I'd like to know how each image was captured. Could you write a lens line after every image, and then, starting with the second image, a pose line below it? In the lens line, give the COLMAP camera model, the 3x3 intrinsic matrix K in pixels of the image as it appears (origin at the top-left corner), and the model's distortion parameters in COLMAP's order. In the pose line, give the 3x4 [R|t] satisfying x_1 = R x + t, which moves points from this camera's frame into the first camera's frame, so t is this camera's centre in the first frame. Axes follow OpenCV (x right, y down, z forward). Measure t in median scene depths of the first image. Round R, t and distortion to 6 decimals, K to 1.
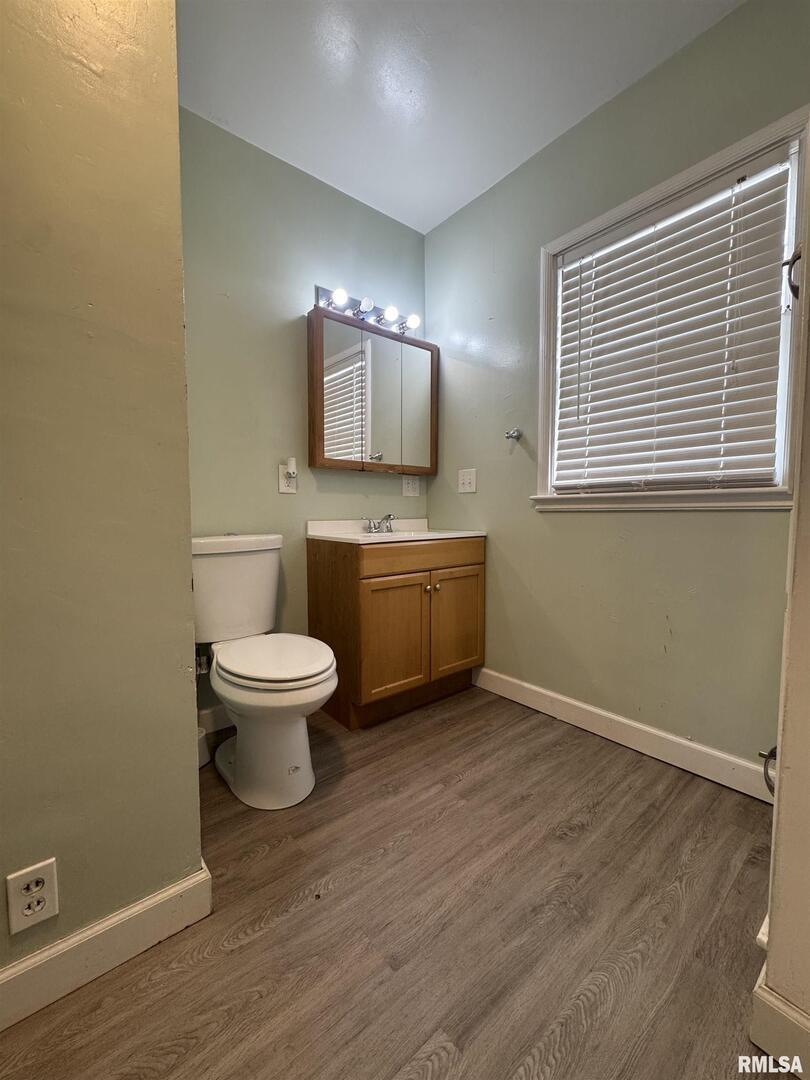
lens RADIAL K [[432.3, 0, 400.7], [0, 432.3, 538.0], [0, 0, 1]] dist [-0.004147, -0.000024]
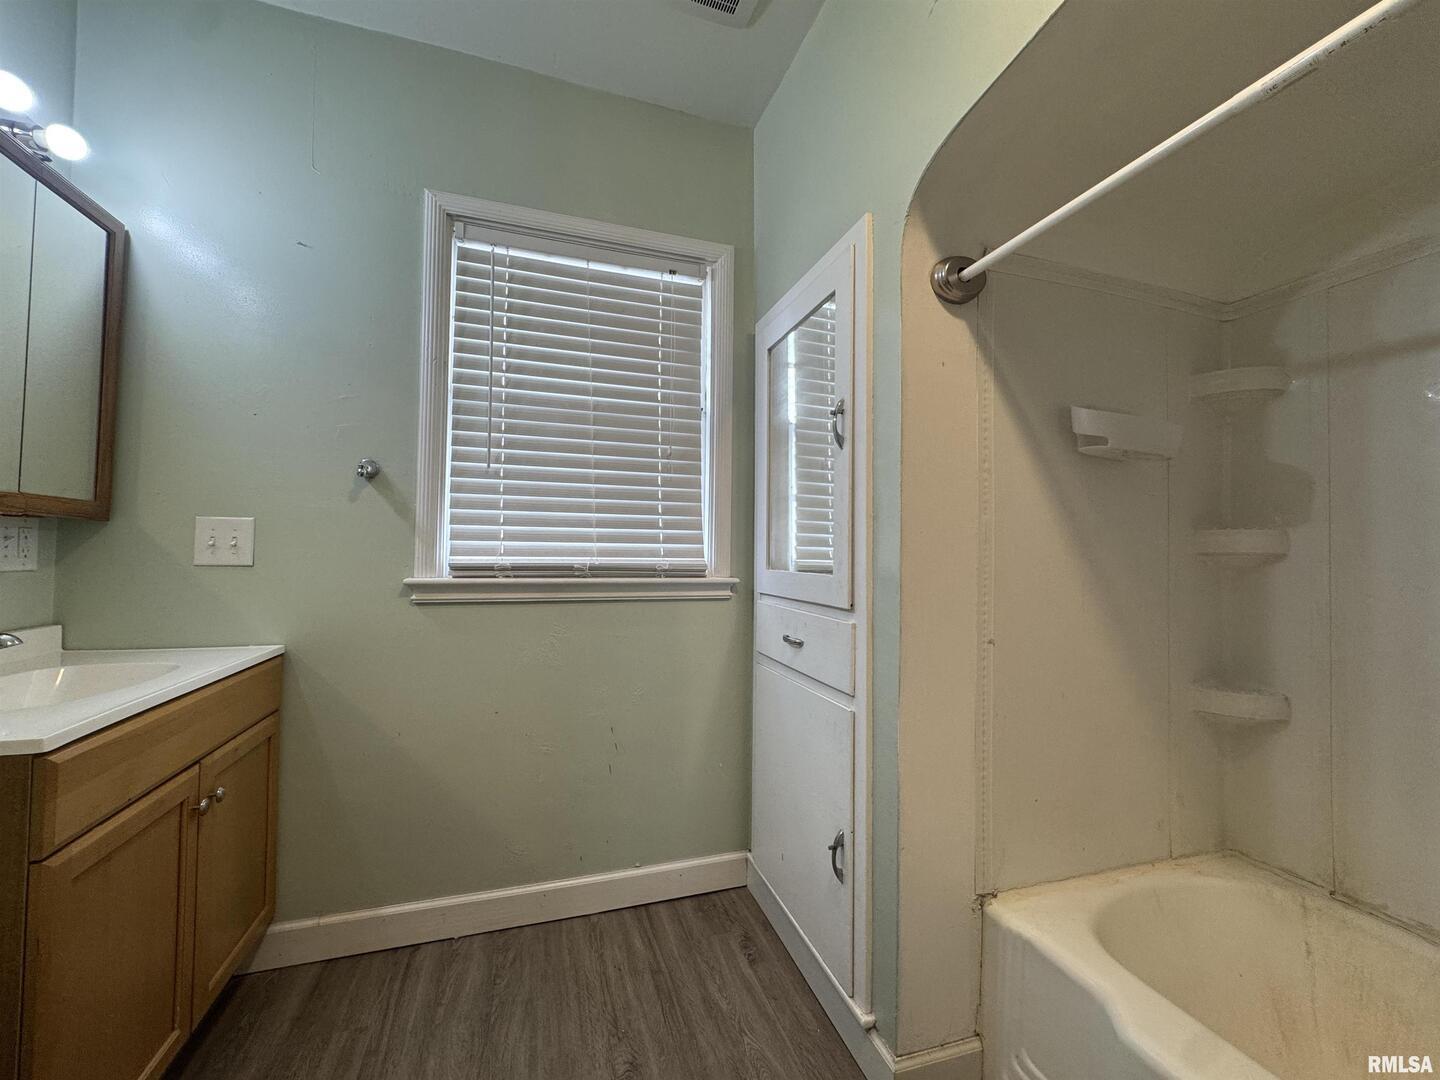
lens RADIAL K [[576.4, 0, 717.7], [0, 576.4, 541.0], [0, 0, 1]] dist [-0.004147, -0.000024]
pose [[0.357763, 0.031904, 0.933267, -0.316637], [0.043819, 0.997742, -0.050905, -0.099743], [-0.932784, 0.059107, 0.355557, 0.350739]]
